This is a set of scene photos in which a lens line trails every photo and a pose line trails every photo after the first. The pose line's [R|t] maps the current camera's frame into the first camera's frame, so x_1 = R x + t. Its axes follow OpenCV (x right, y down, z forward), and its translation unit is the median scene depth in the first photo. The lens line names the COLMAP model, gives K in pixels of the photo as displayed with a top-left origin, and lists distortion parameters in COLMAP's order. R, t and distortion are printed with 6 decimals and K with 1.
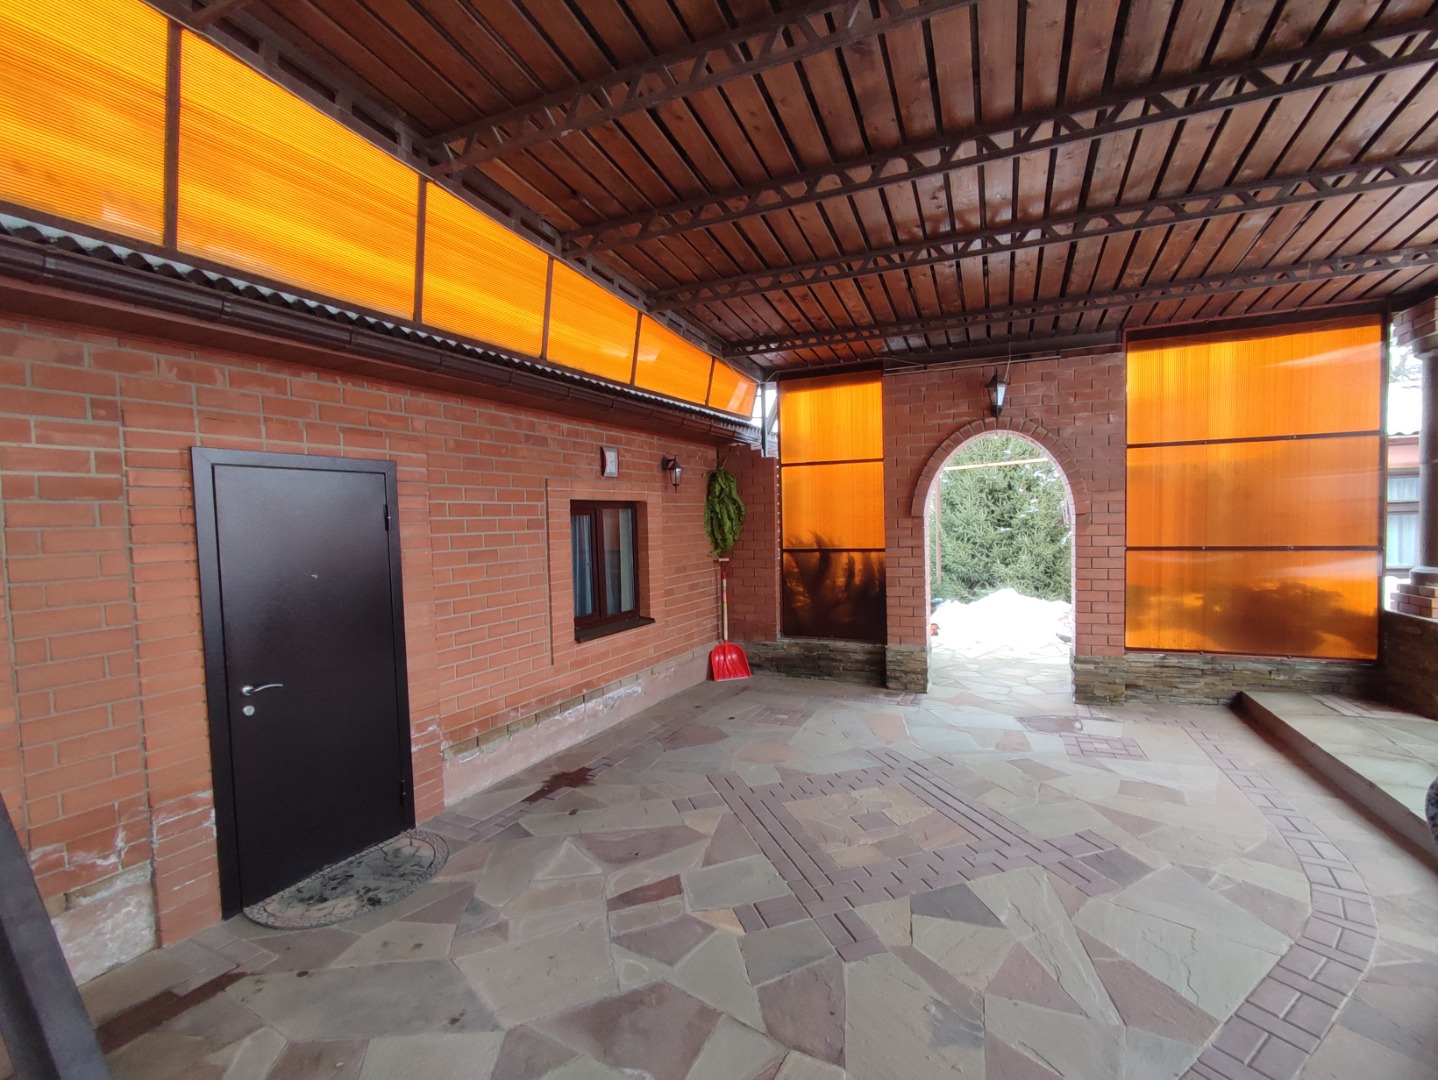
lens RADIAL K [[659.1, 0, 719.0], [0, 659.1, 540.0], [0, 0, 1]] dist [-0.002446, -0.000174]
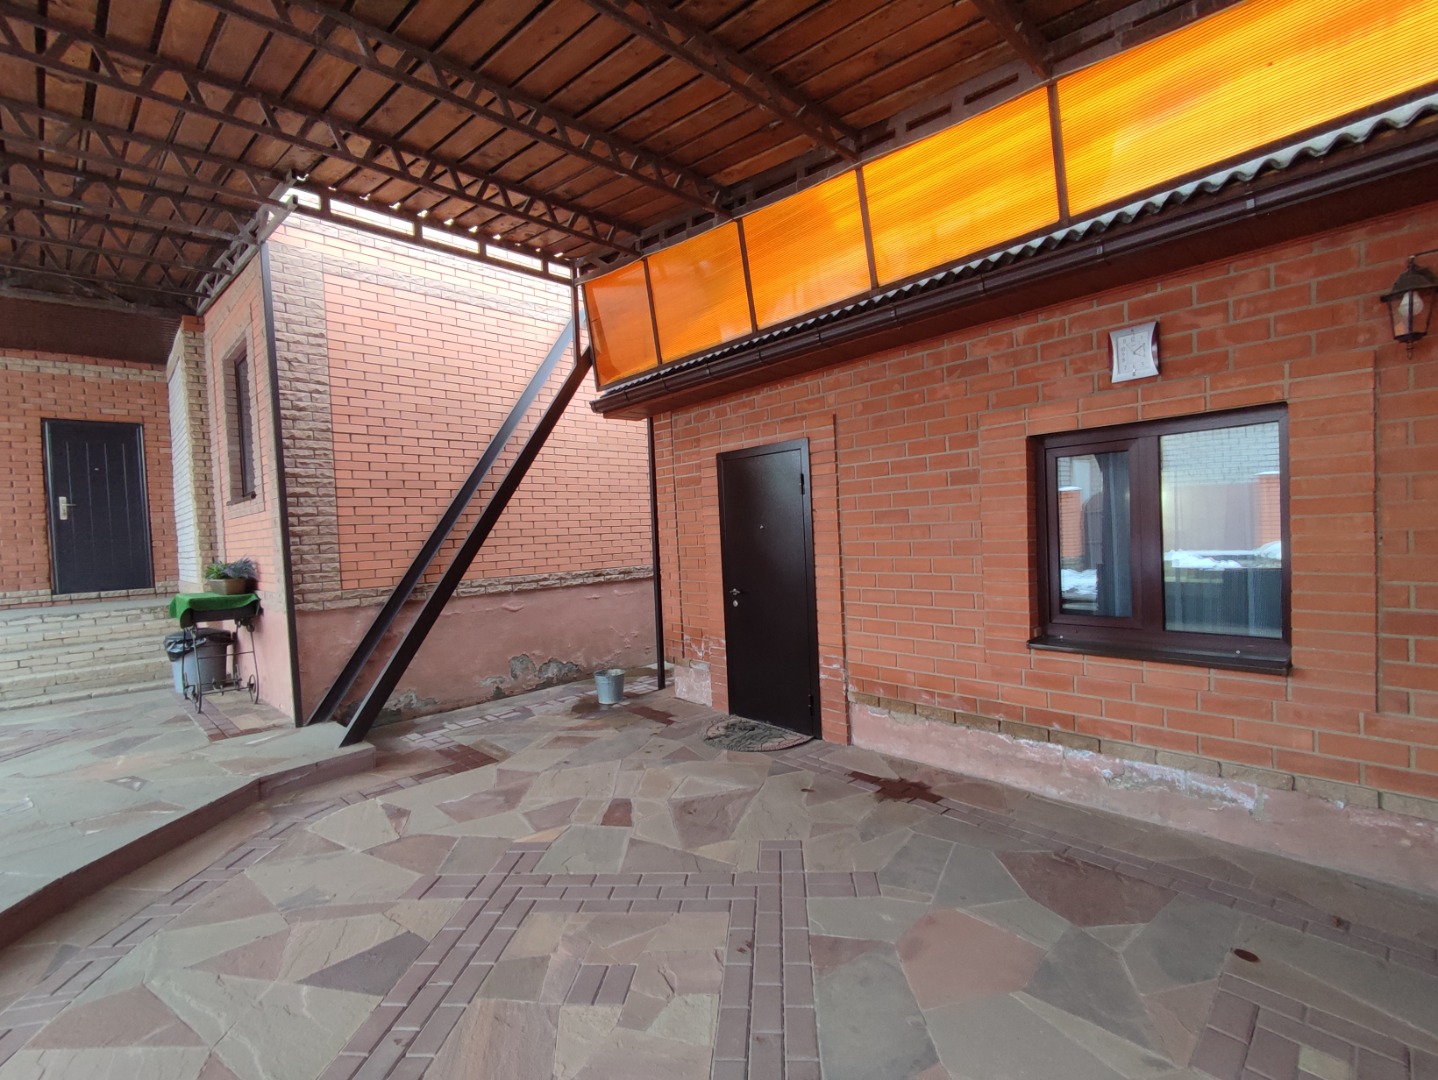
lens RADIAL K [[630.7, 0, 719.0], [0, 630.7, 540.0], [0, 0, 1]] dist [-0.000342, -0.001024]
pose [[-0.345472, 0.062975, -0.936314, 0.652584], [0.025207, 0.998009, 0.057824, -0.000653], [0.938090, -0.003625, -0.346372, 1.207053]]
